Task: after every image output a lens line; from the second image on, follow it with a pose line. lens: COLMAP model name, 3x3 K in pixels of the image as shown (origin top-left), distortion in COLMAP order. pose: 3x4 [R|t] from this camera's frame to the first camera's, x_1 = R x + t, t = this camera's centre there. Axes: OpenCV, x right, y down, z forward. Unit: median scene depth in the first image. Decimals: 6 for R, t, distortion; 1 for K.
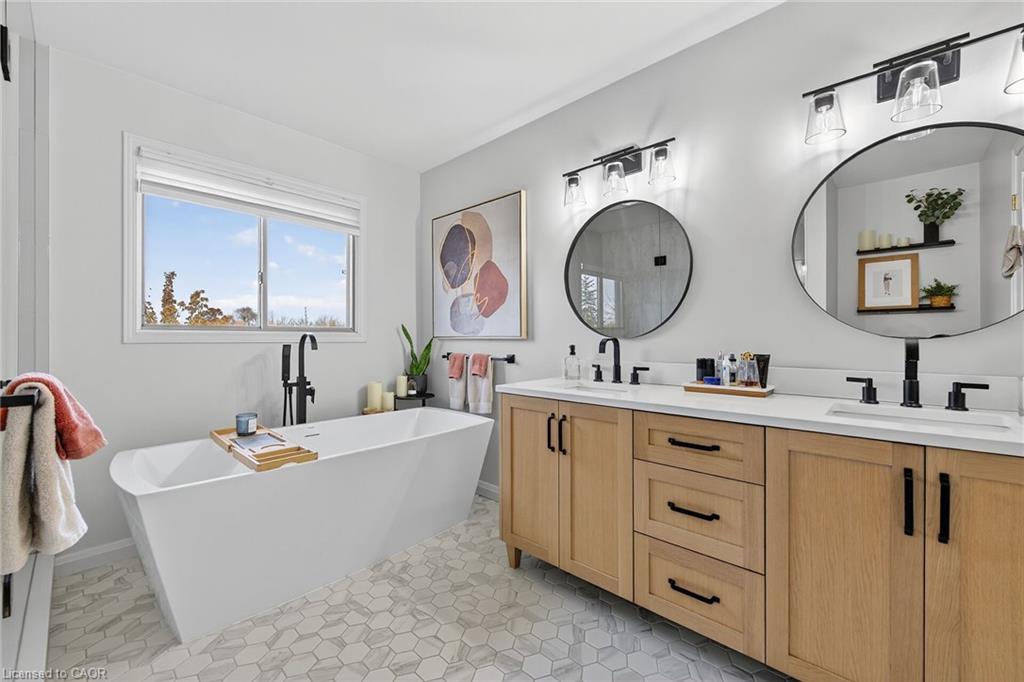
lens RADIAL K [[417.3, 0, 512.0], [0, 417.3, 341.0], [0, 0, 1]] dist [-0.001889, -0.000429]
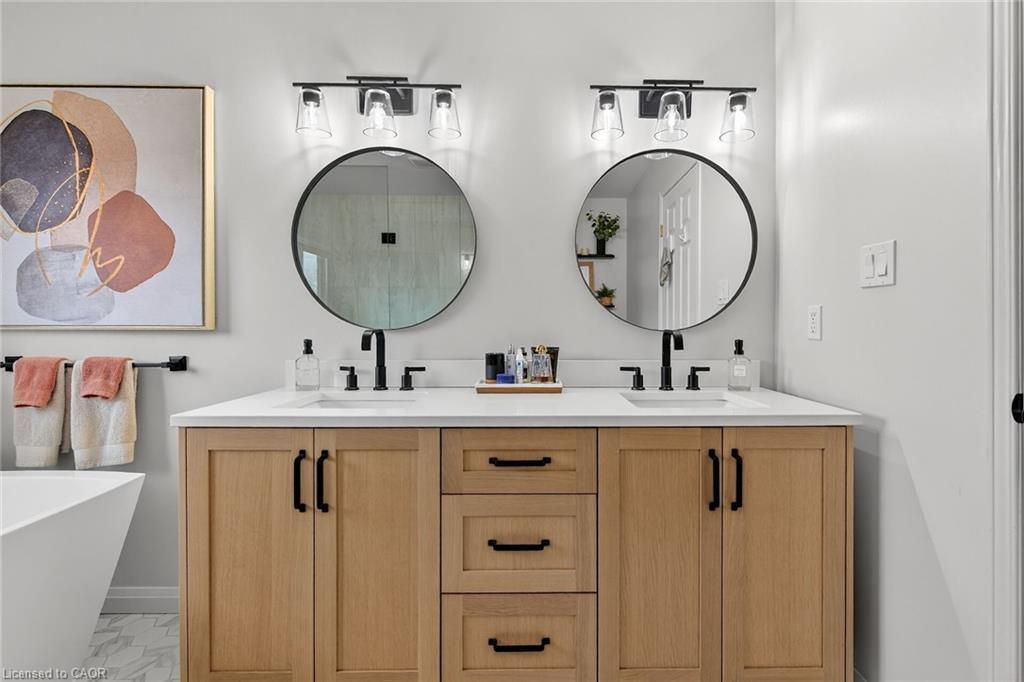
lens RADIAL K [[420.5, 0, 496.9], [0, 420.5, 330.7], [0, 0, 1]] dist [-0.000660, -0.000350]
pose [[0.718868, -0.000004, 0.695147, -0.123216], [0.002323, 0.999994, -0.002396, -0.002426], [-0.695143, 0.003338, 0.718864, 0.332538]]
